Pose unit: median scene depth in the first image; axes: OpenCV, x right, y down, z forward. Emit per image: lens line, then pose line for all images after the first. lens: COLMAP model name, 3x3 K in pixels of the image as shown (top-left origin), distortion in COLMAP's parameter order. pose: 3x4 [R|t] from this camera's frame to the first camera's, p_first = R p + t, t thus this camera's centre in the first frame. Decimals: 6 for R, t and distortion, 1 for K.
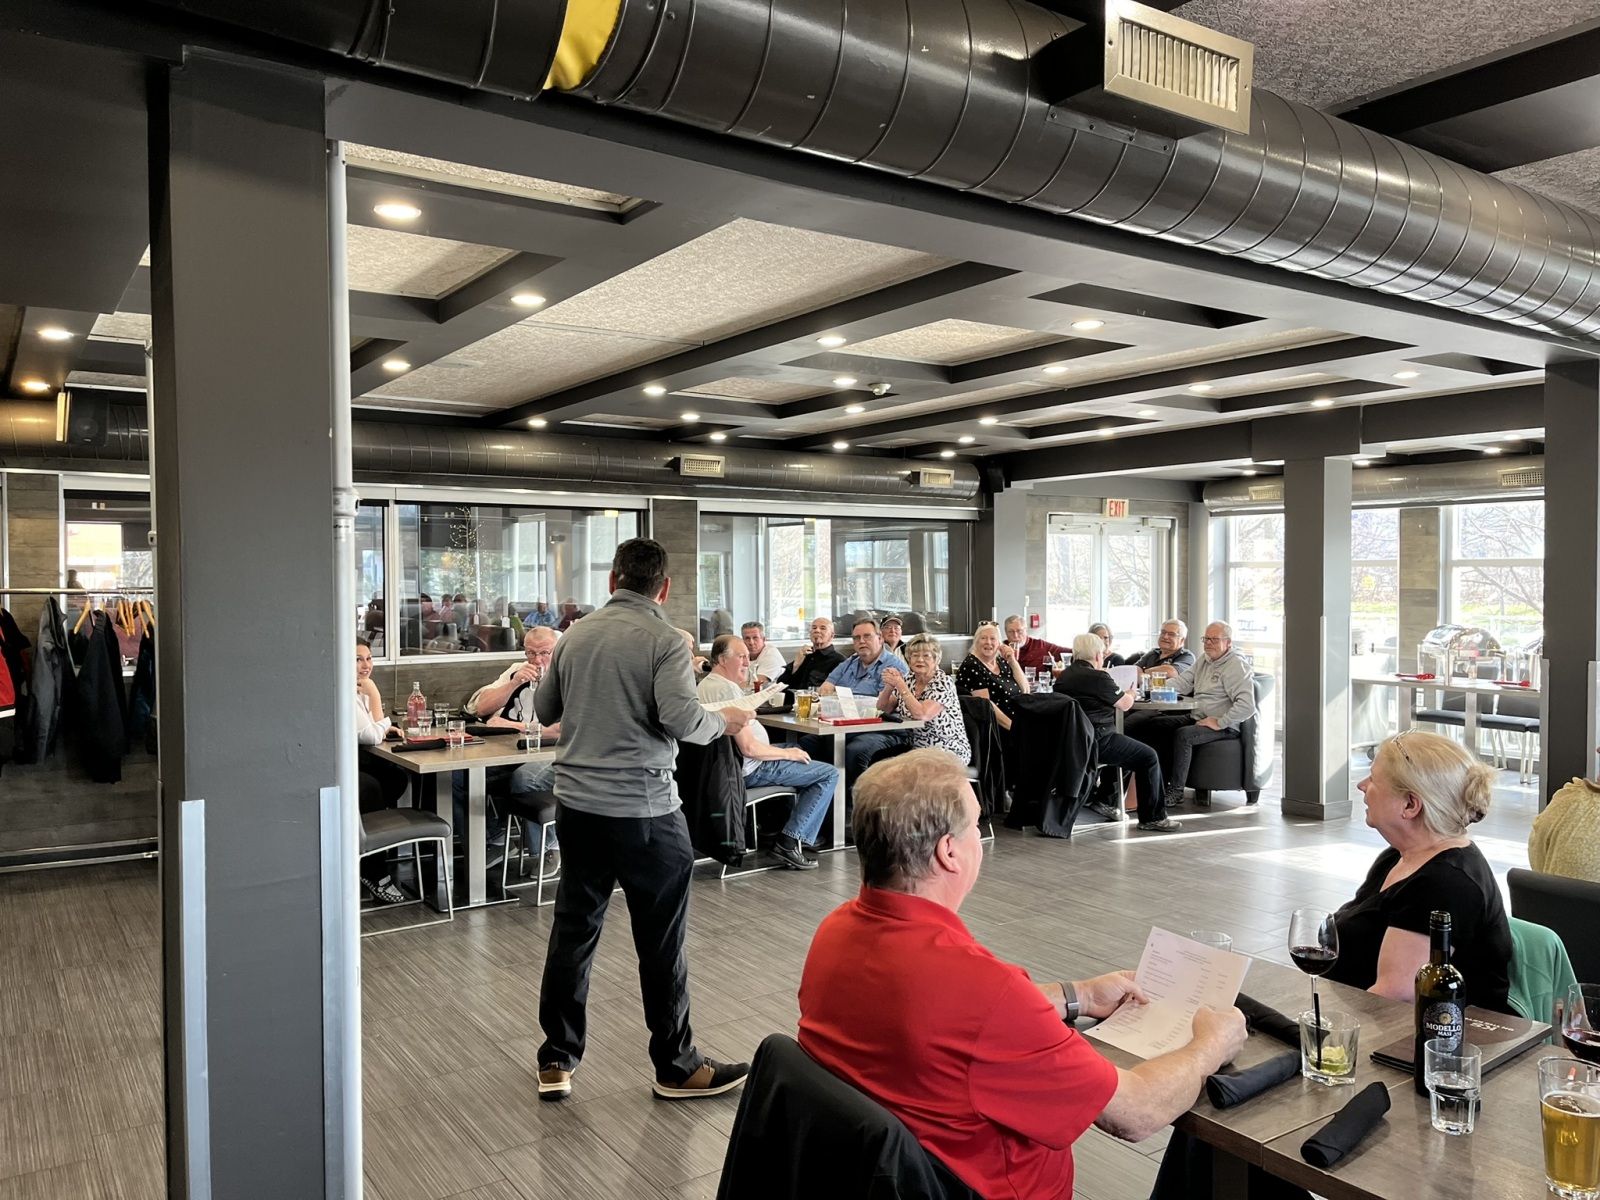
lens RADIAL K [[1205.4, 0, 765.7], [0, 1205.4, 611.3], [0, 0, 1]] dist [0.070825, -0.095963]
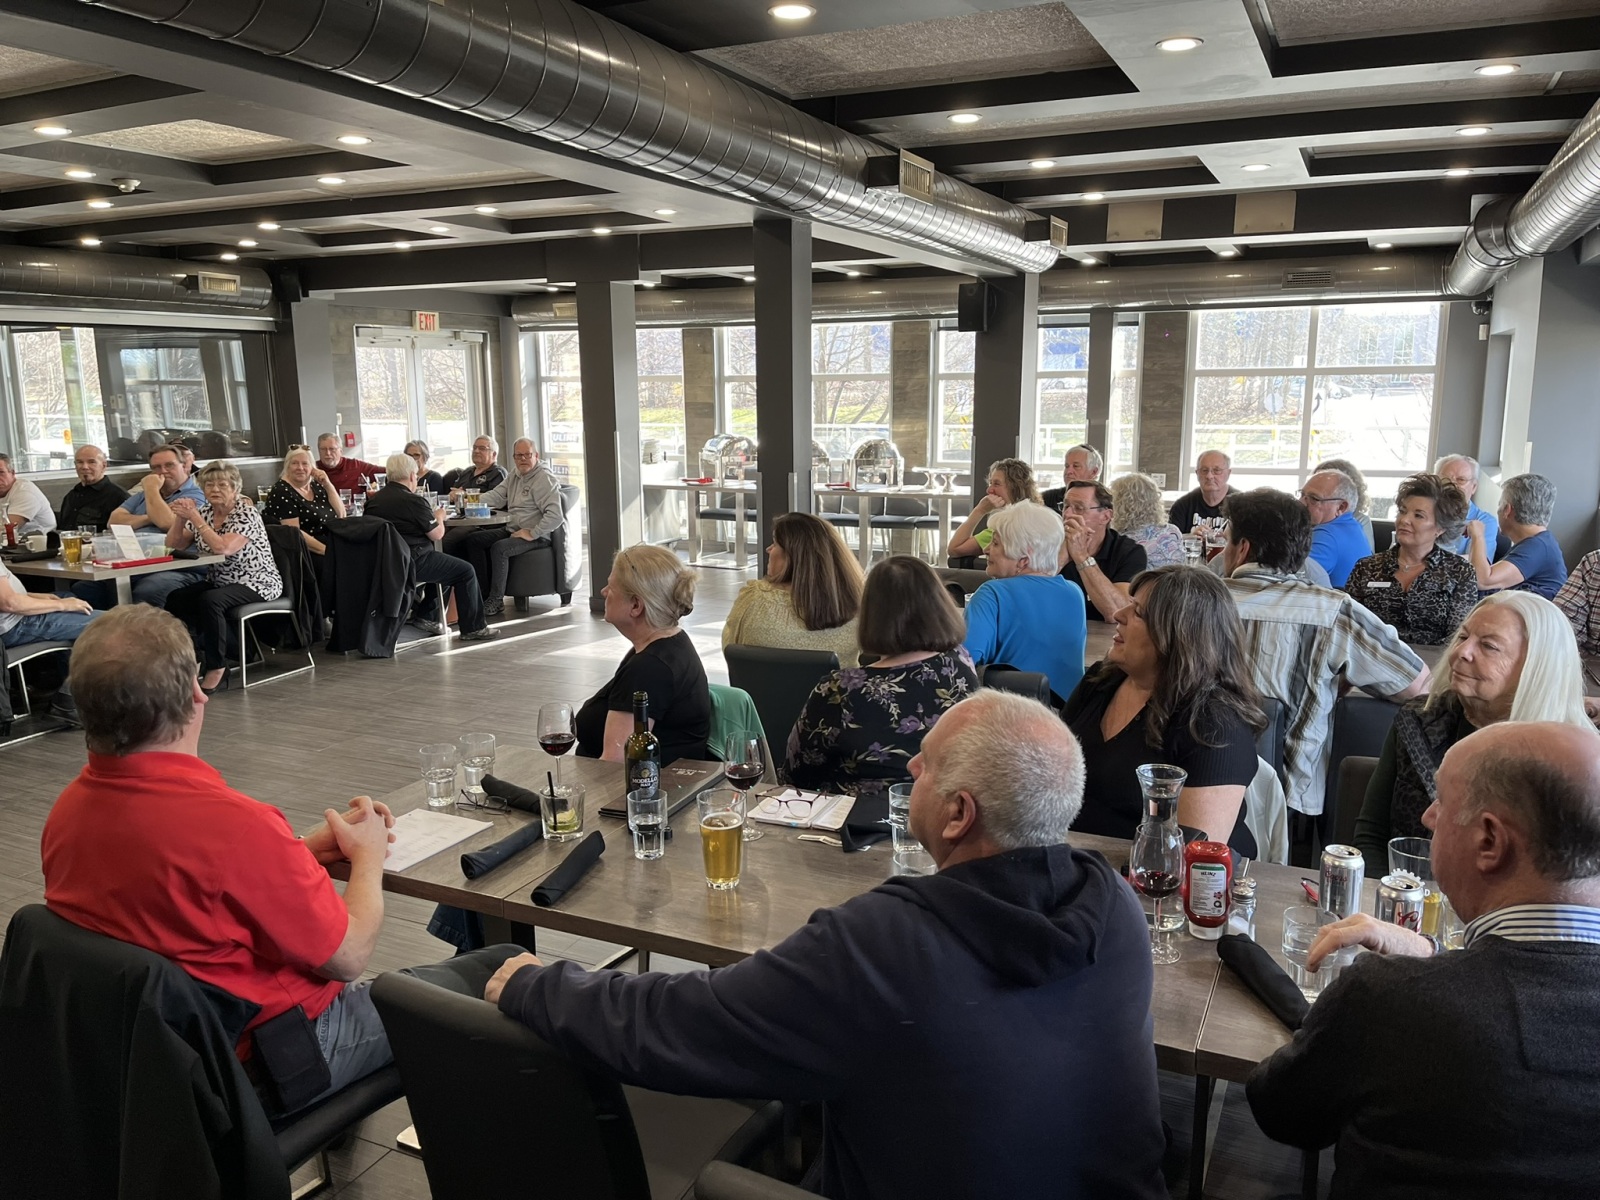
lens RADIAL K [[1205.4, 0, 791.2], [0, 1205.4, 622.5], [0, 0, 1]] dist [0.070825, -0.095963]
pose [[0.852282, -0.104674, 0.512503, 0.014124], [0.018727, 0.985251, 0.170087, -0.009475], [-0.522748, -0.135364, 0.841672, -0.033458]]
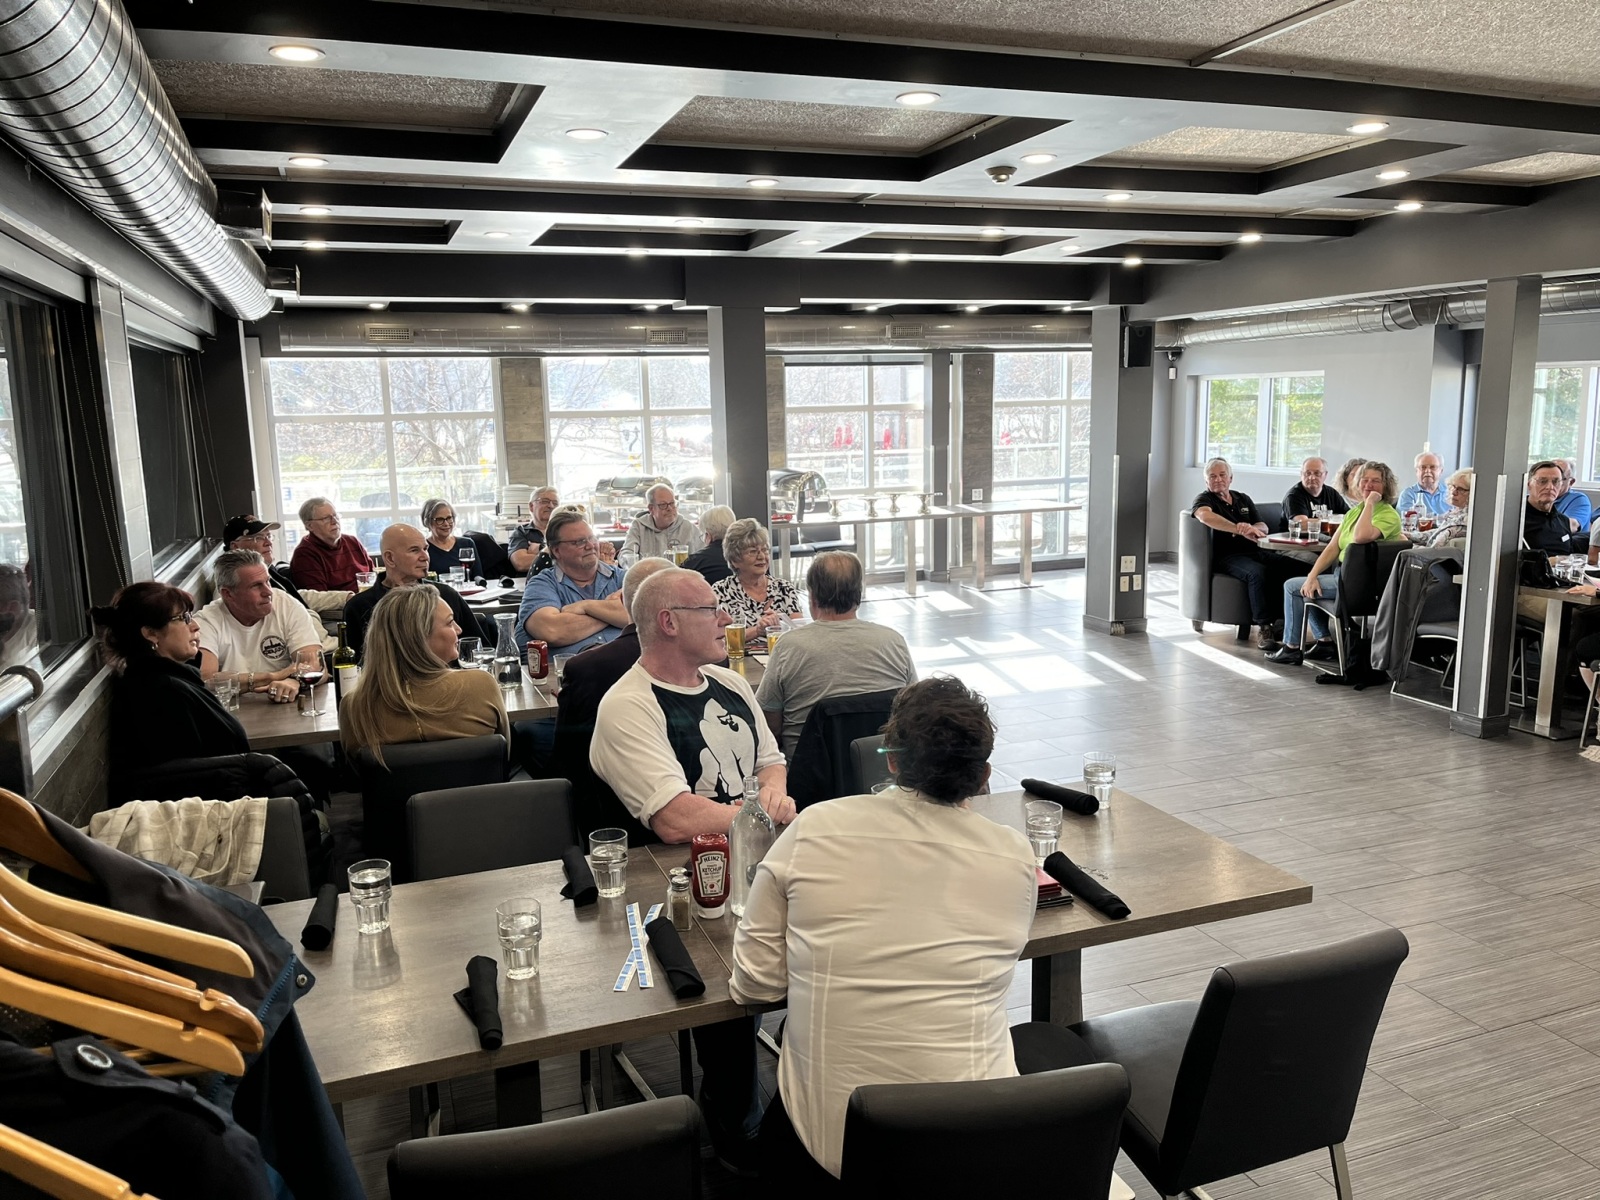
lens RADIAL K [[1205.4, 0, 804.5], [0, 1205.4, 603.4], [0, 0, 1]] dist [0.070825, -0.095963]
pose [[0.197669, -0.152611, 0.968317, -0.635731], [0.052476, 0.988038, 0.145007, -0.030770], [-0.978863, 0.022150, 0.203313, 0.932938]]
